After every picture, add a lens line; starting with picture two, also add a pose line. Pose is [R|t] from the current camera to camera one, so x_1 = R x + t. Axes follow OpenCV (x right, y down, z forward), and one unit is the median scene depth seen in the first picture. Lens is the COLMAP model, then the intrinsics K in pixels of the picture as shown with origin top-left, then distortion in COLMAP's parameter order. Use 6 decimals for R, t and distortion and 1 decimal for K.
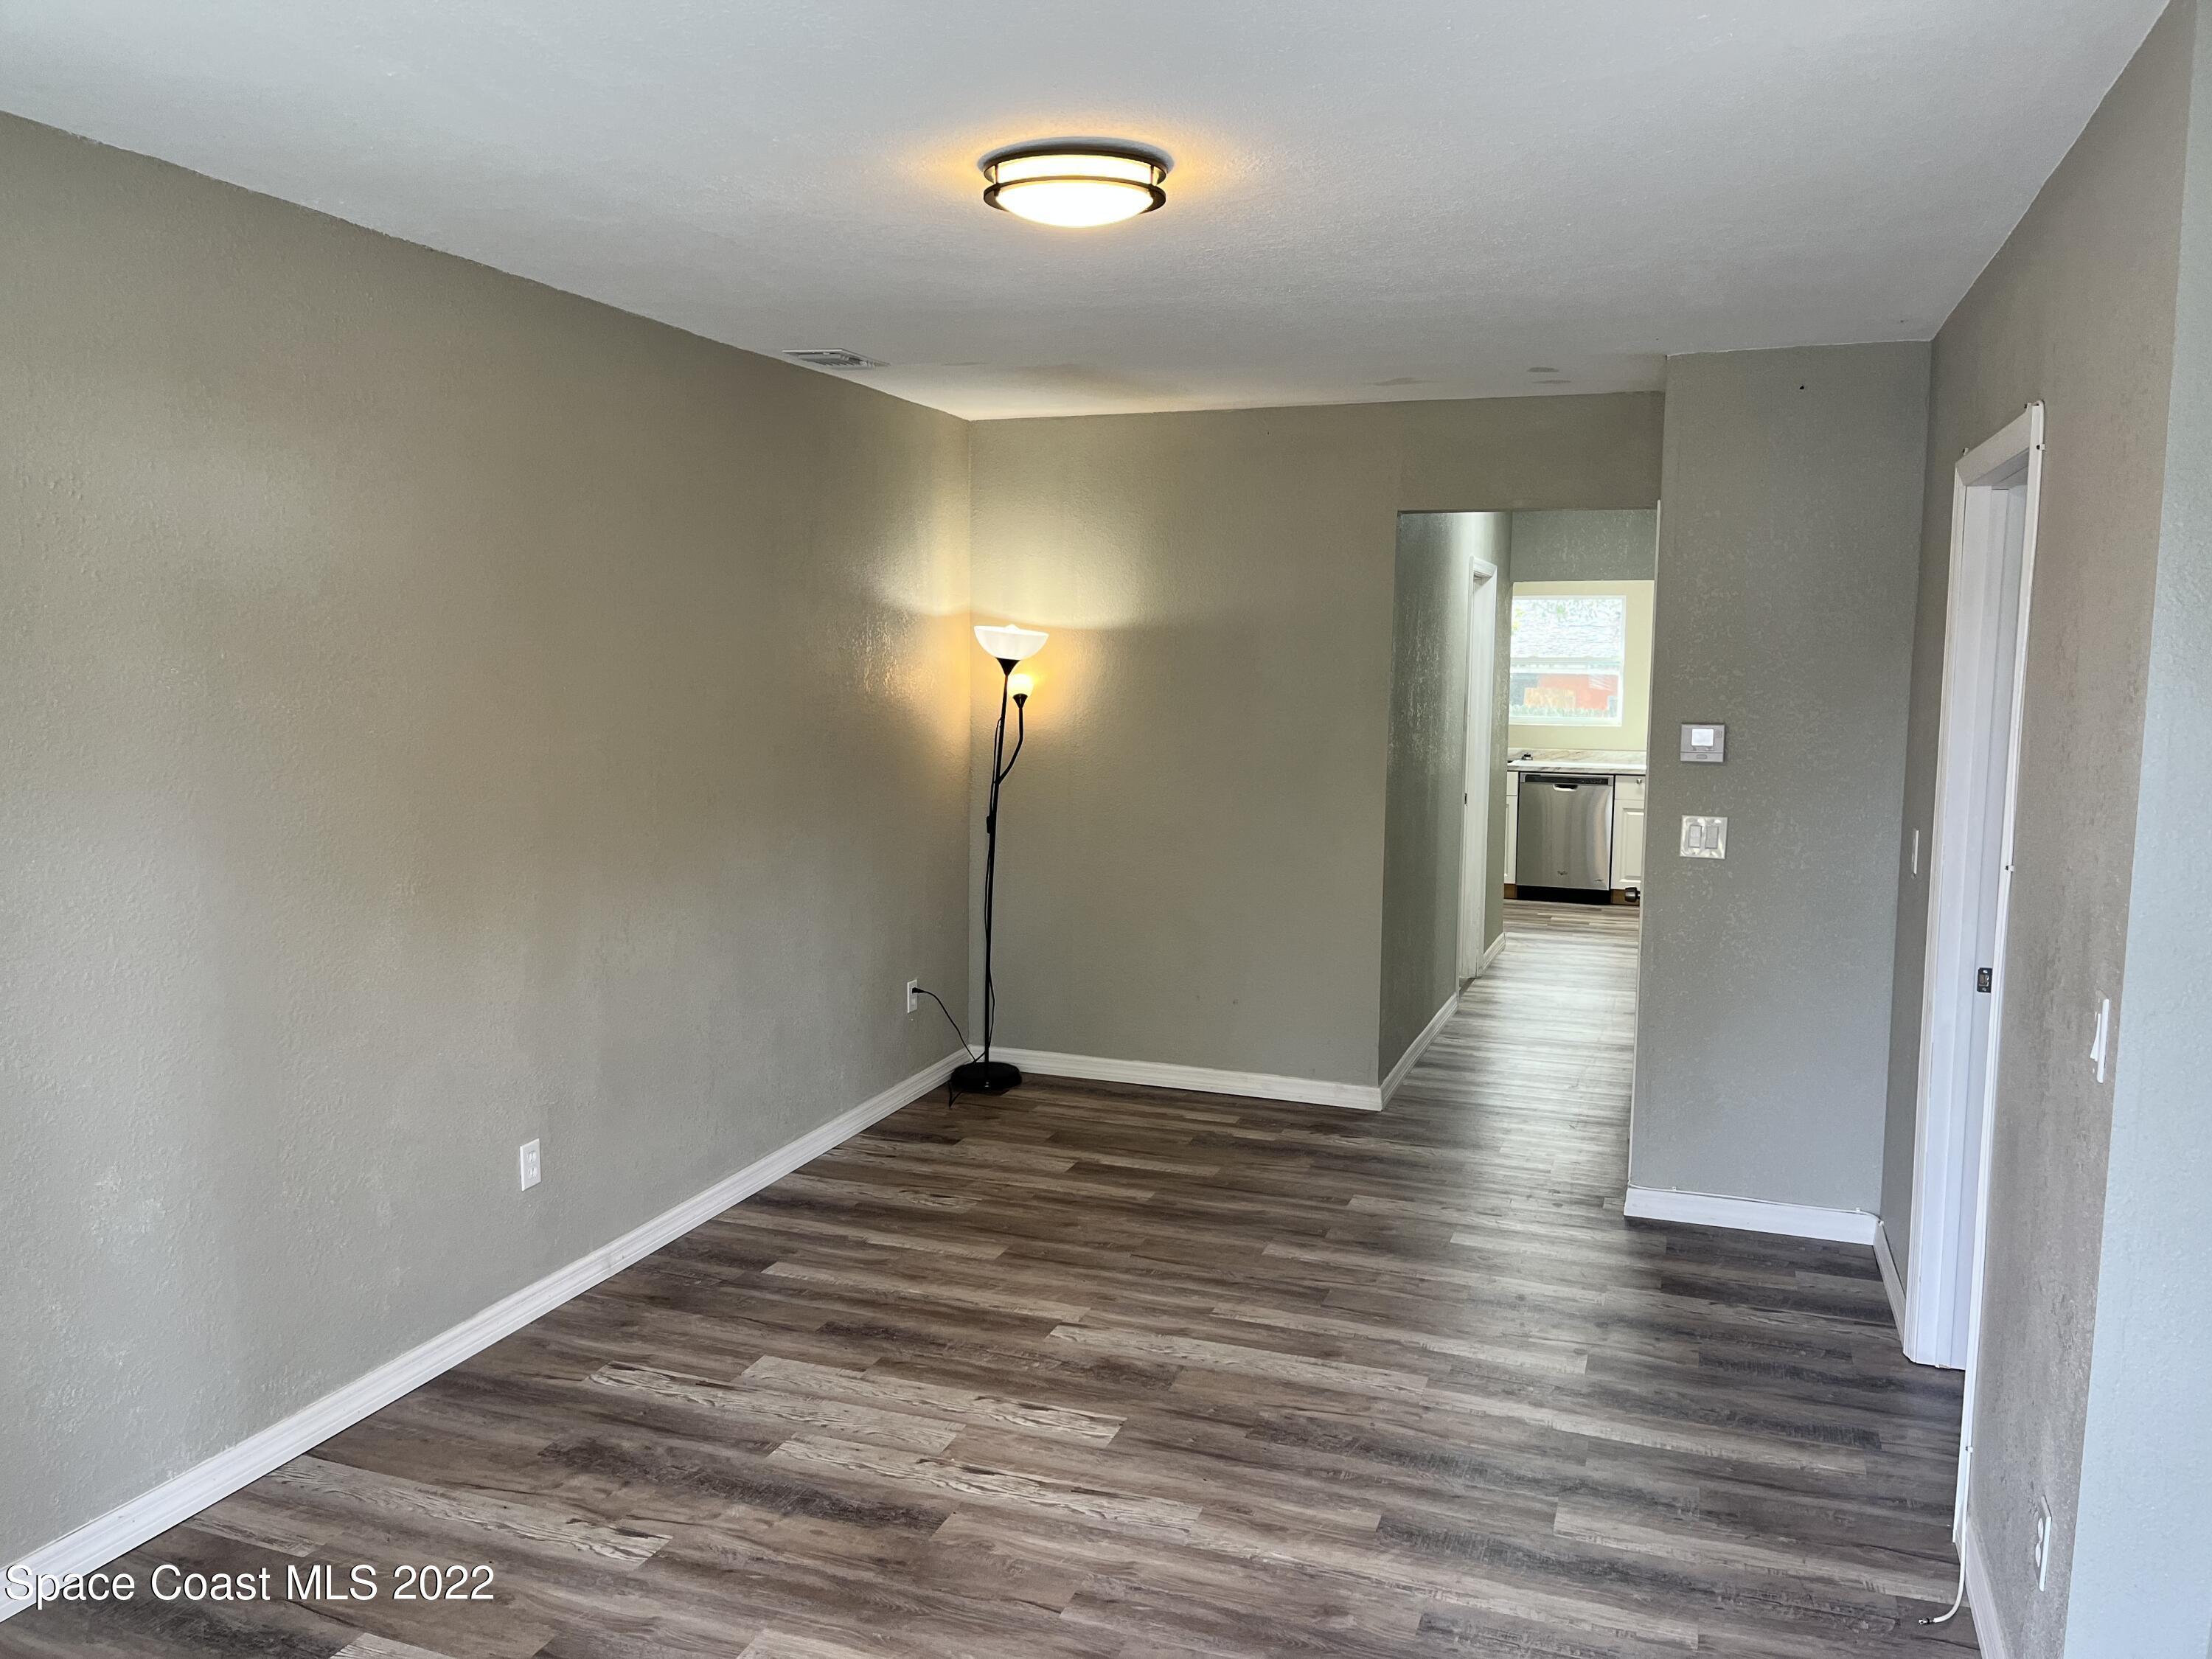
lens RADIAL K [[1670.6, 0, 1106.7], [0, 1670.6, 828.6], [0, 0, 1]] dist [0.016664, -0.008574]
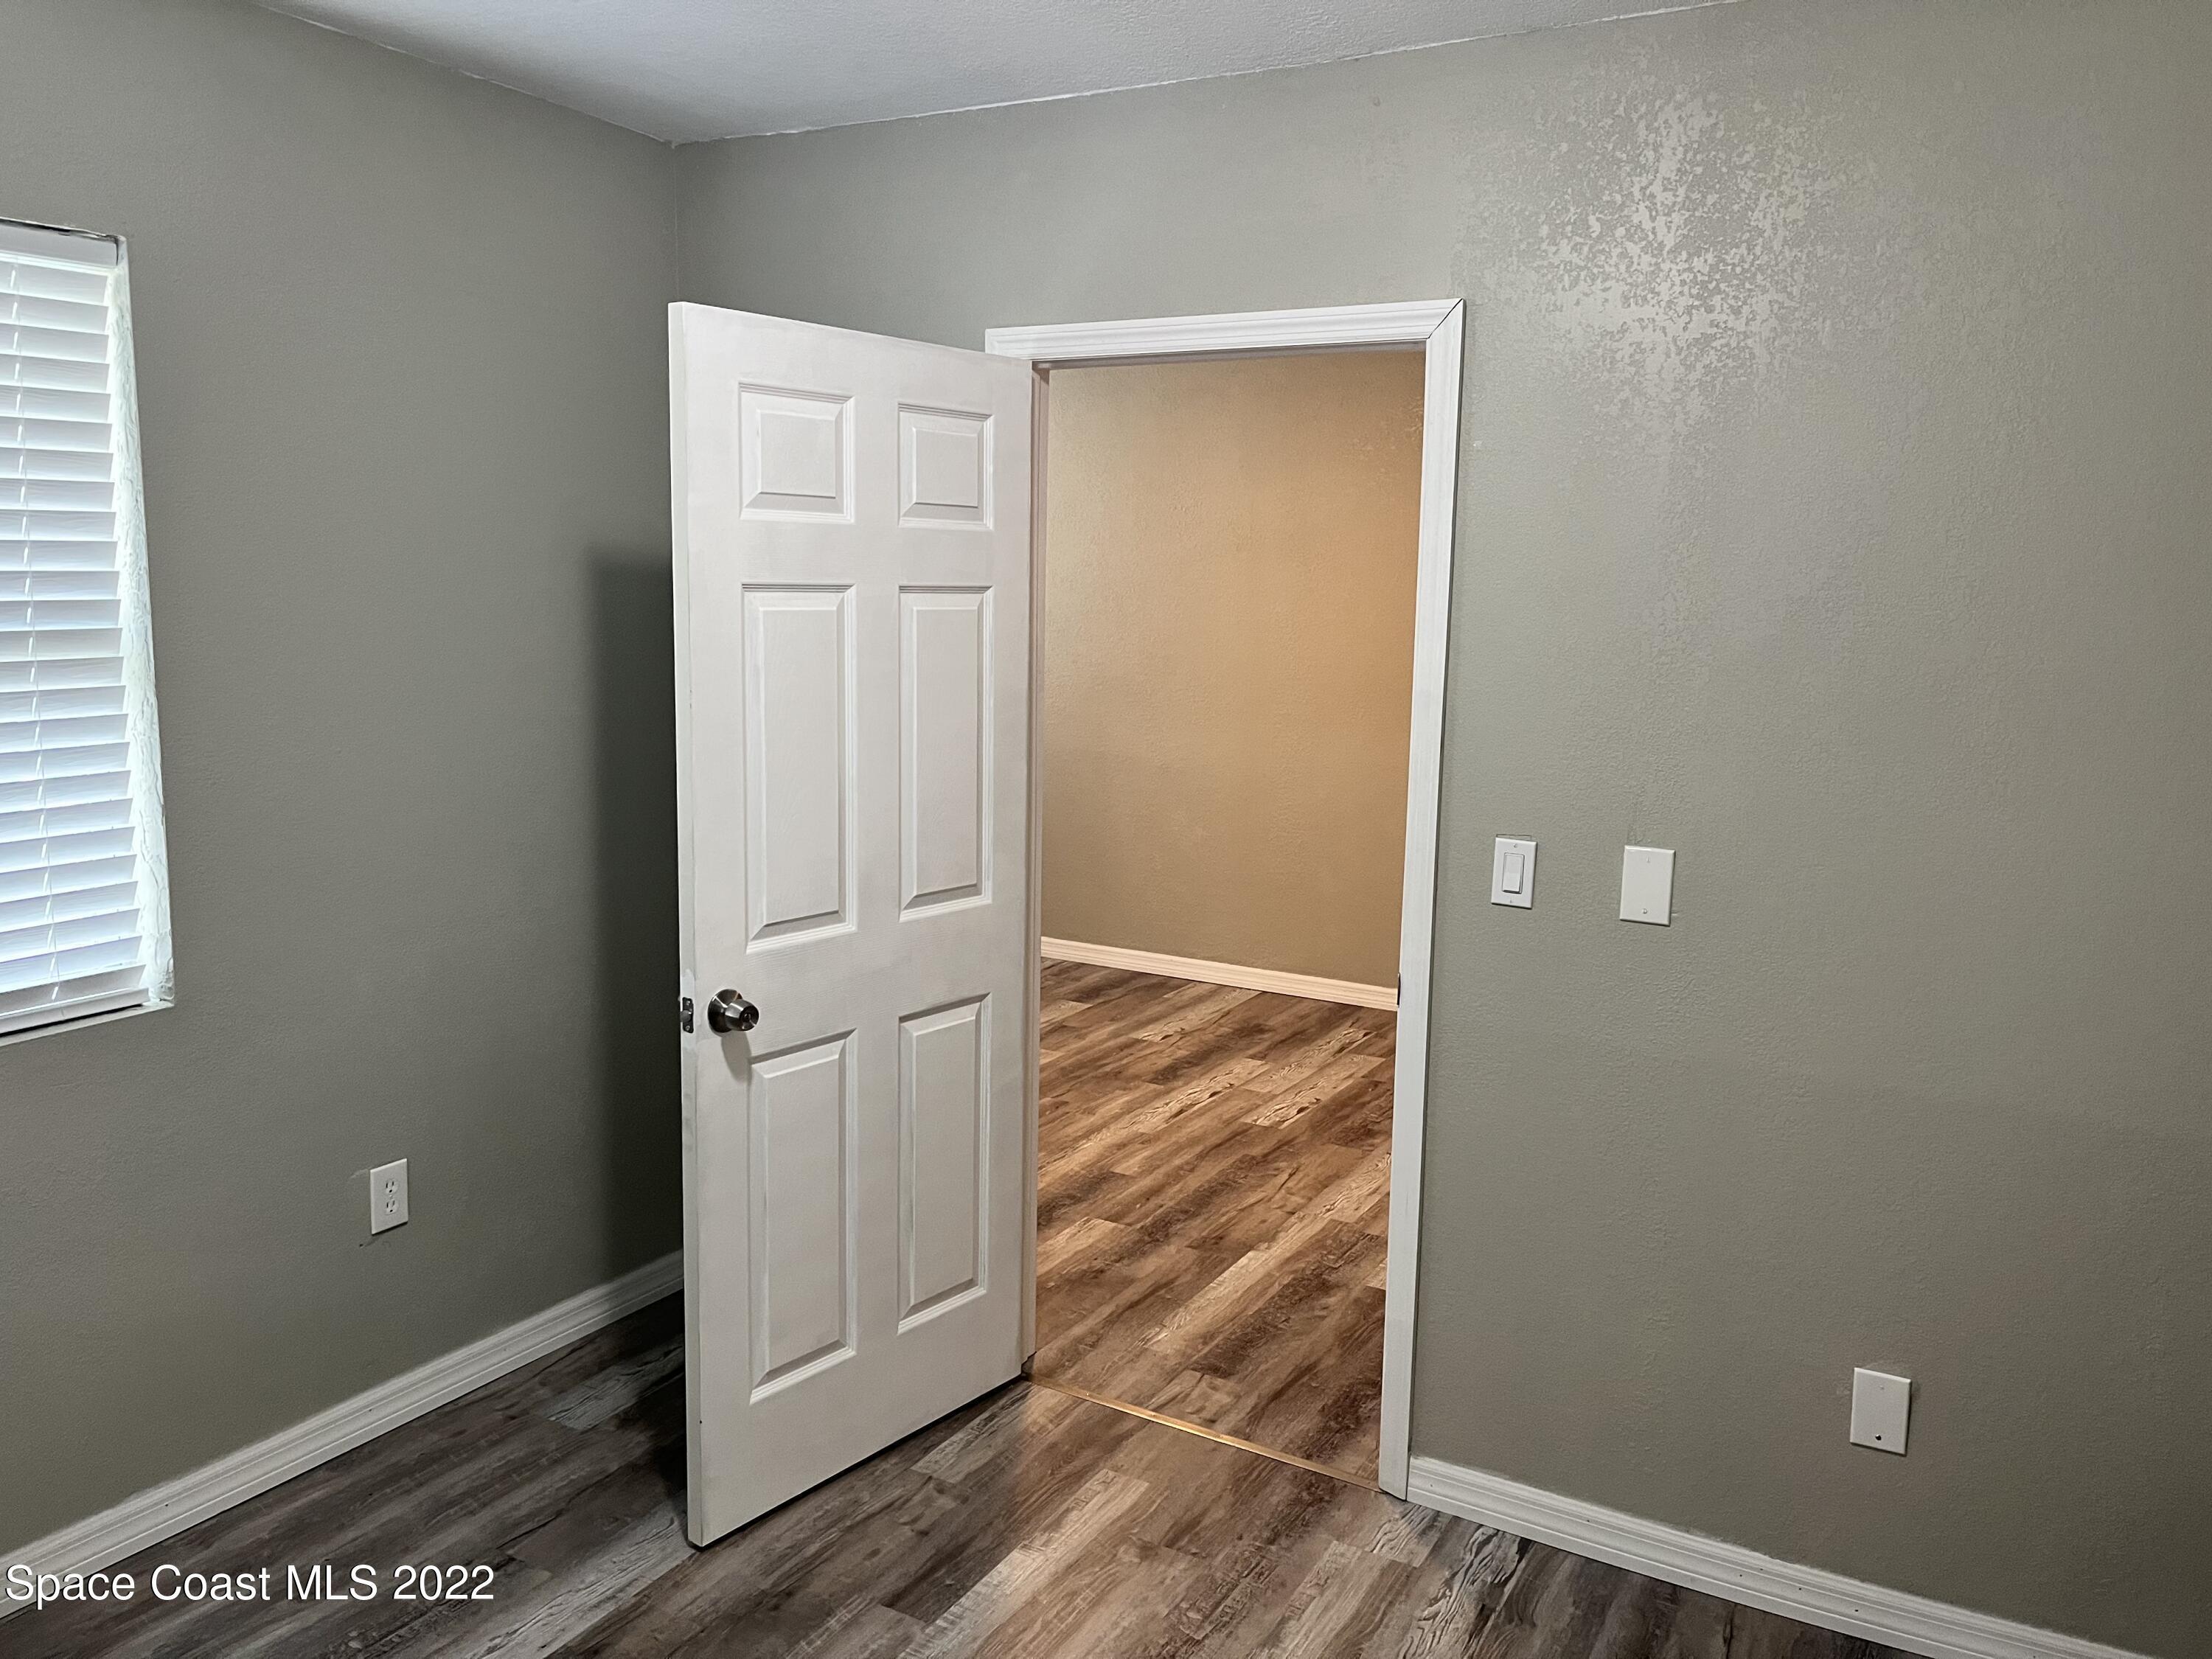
lens RADIAL K [[1670.6, 0, 1108.0], [0, 1670.6, 829.0], [0, 0, 1]] dist [0.016664, -0.008574]
pose [[-0.159680, 0.137383, -0.977563, 1.571153], [-0.137056, 0.977593, 0.159774, -0.107740], [0.977608, 0.159493, -0.137273, 1.168987]]
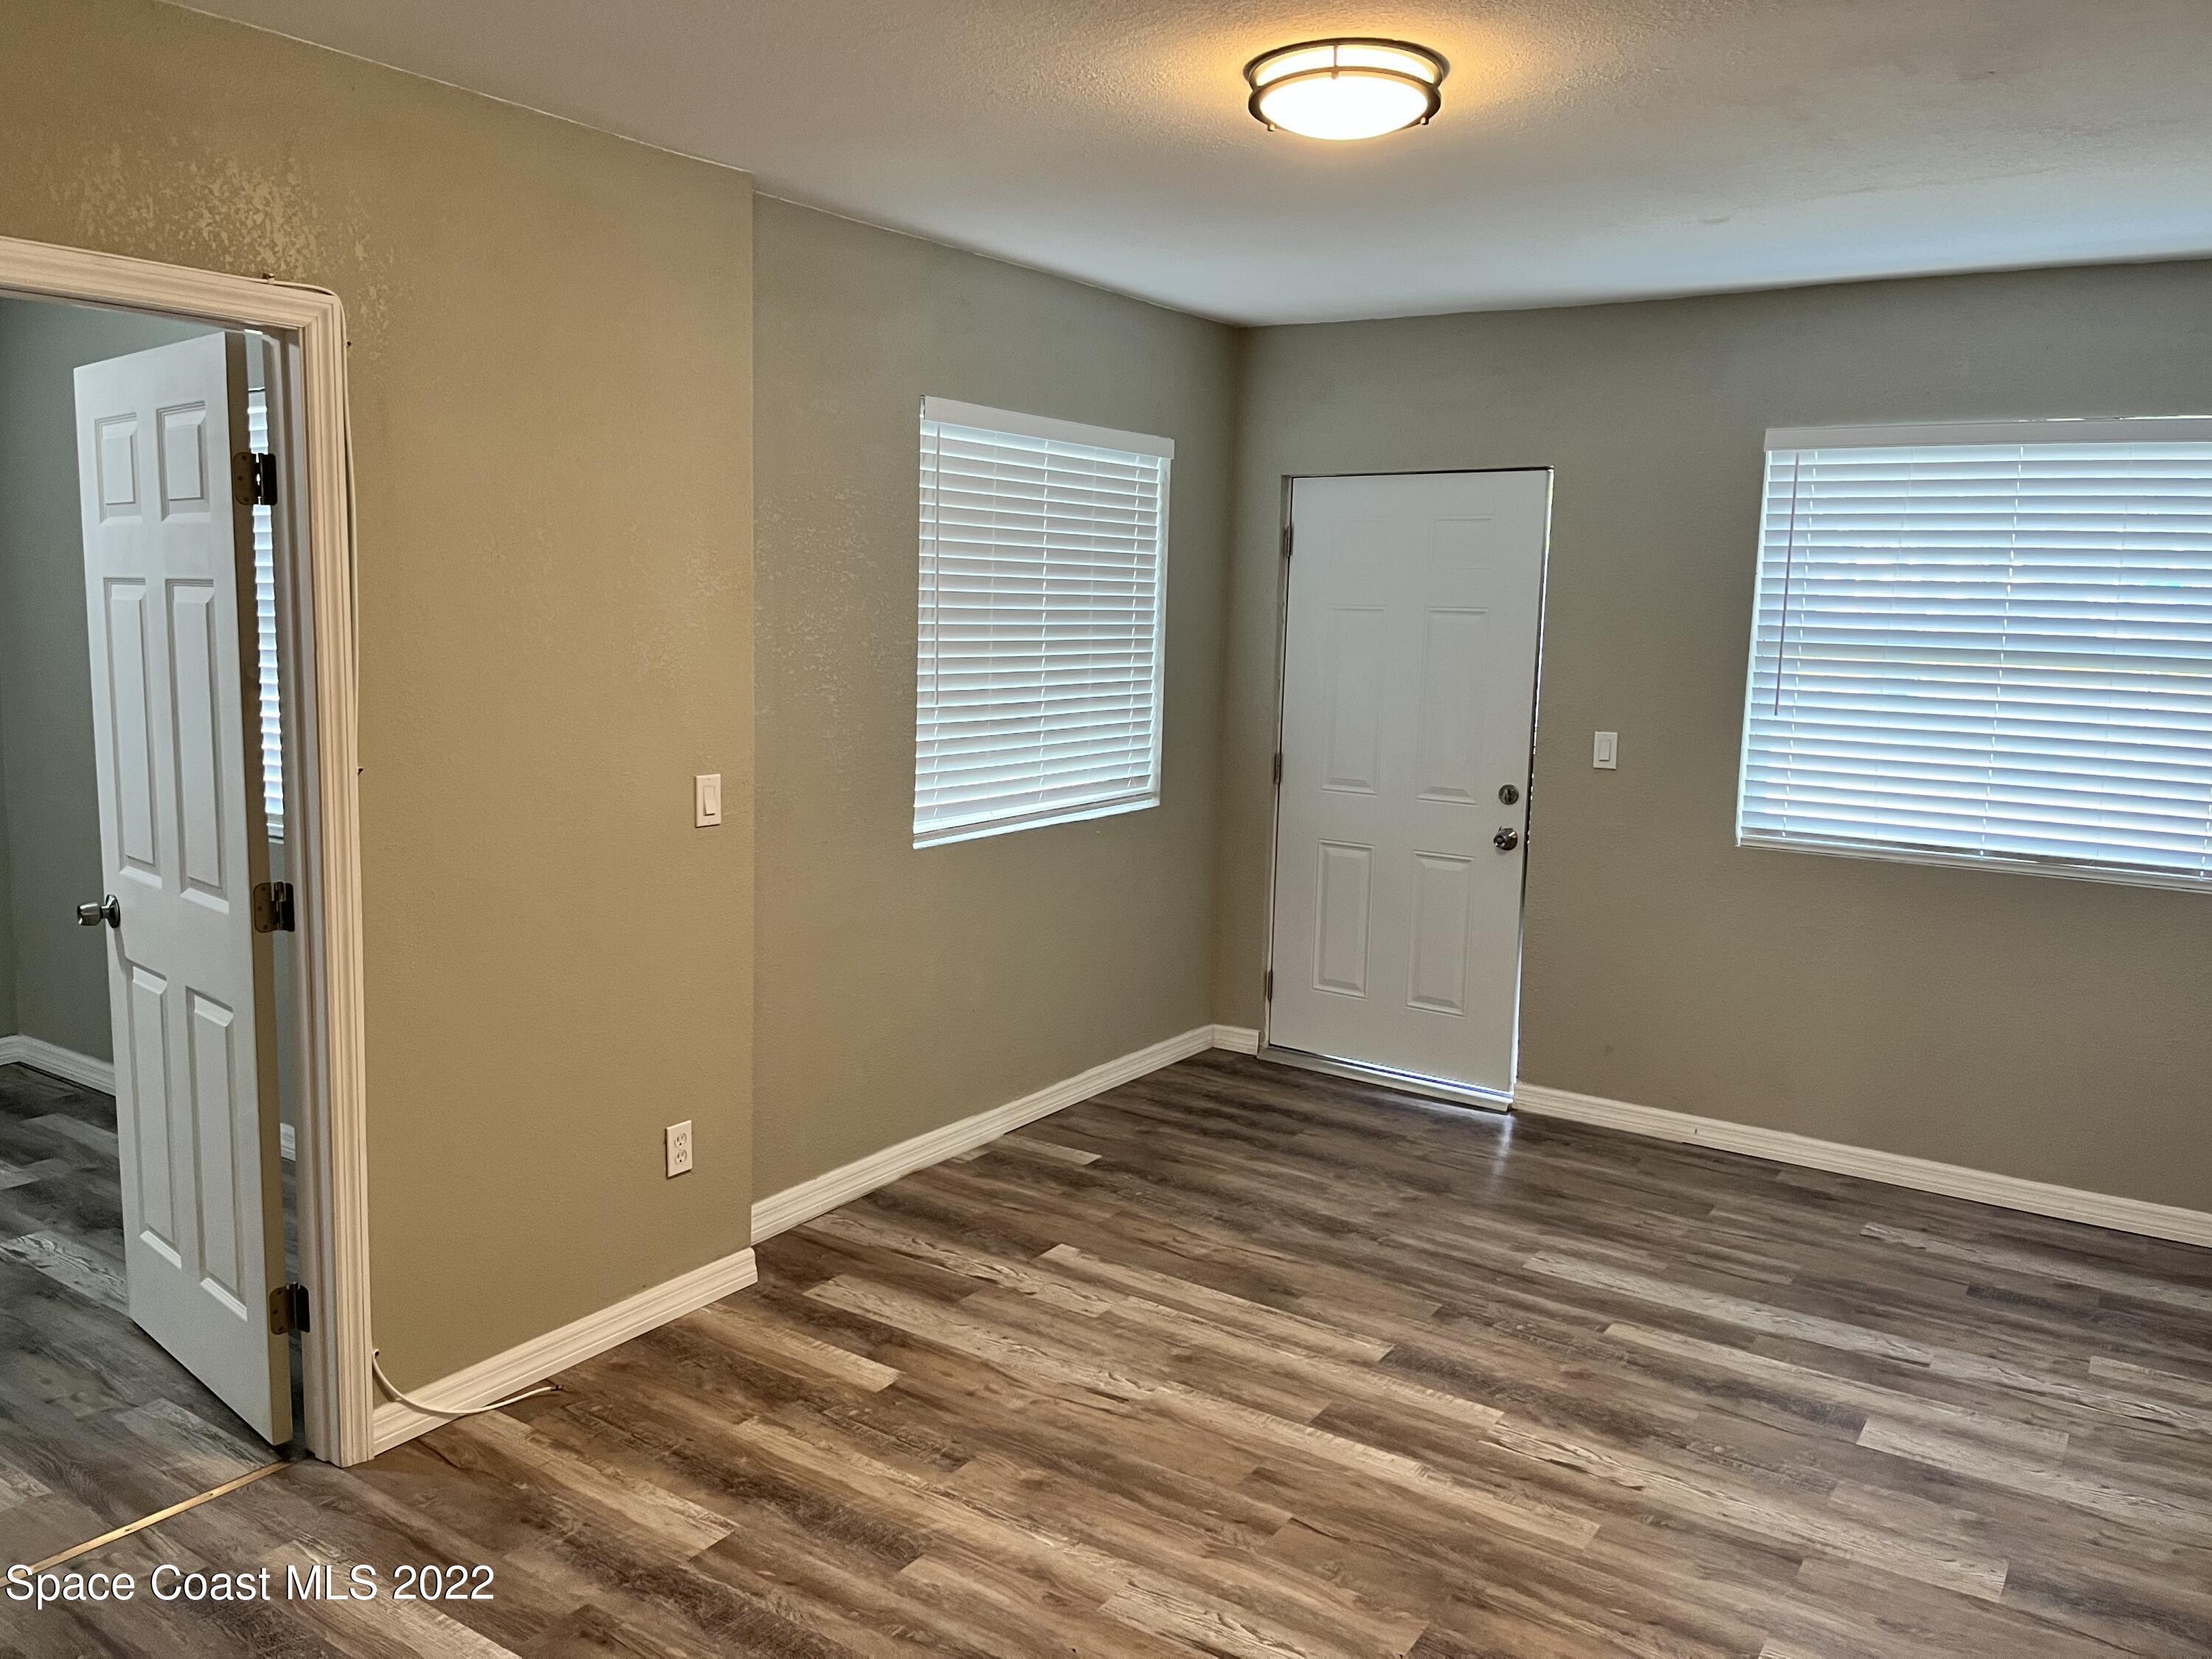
lens RADIAL K [[1670.6, 0, 1104.7], [0, 1670.6, 825.6], [0, 0, 1]] dist [0.016664, -0.008574]
pose [[-0.971299, -0.062486, 0.229508, -0.116161], [-0.003918, 0.968950, 0.247226, -0.182363], [-0.237830, 0.239231, -0.941385, 1.751430]]
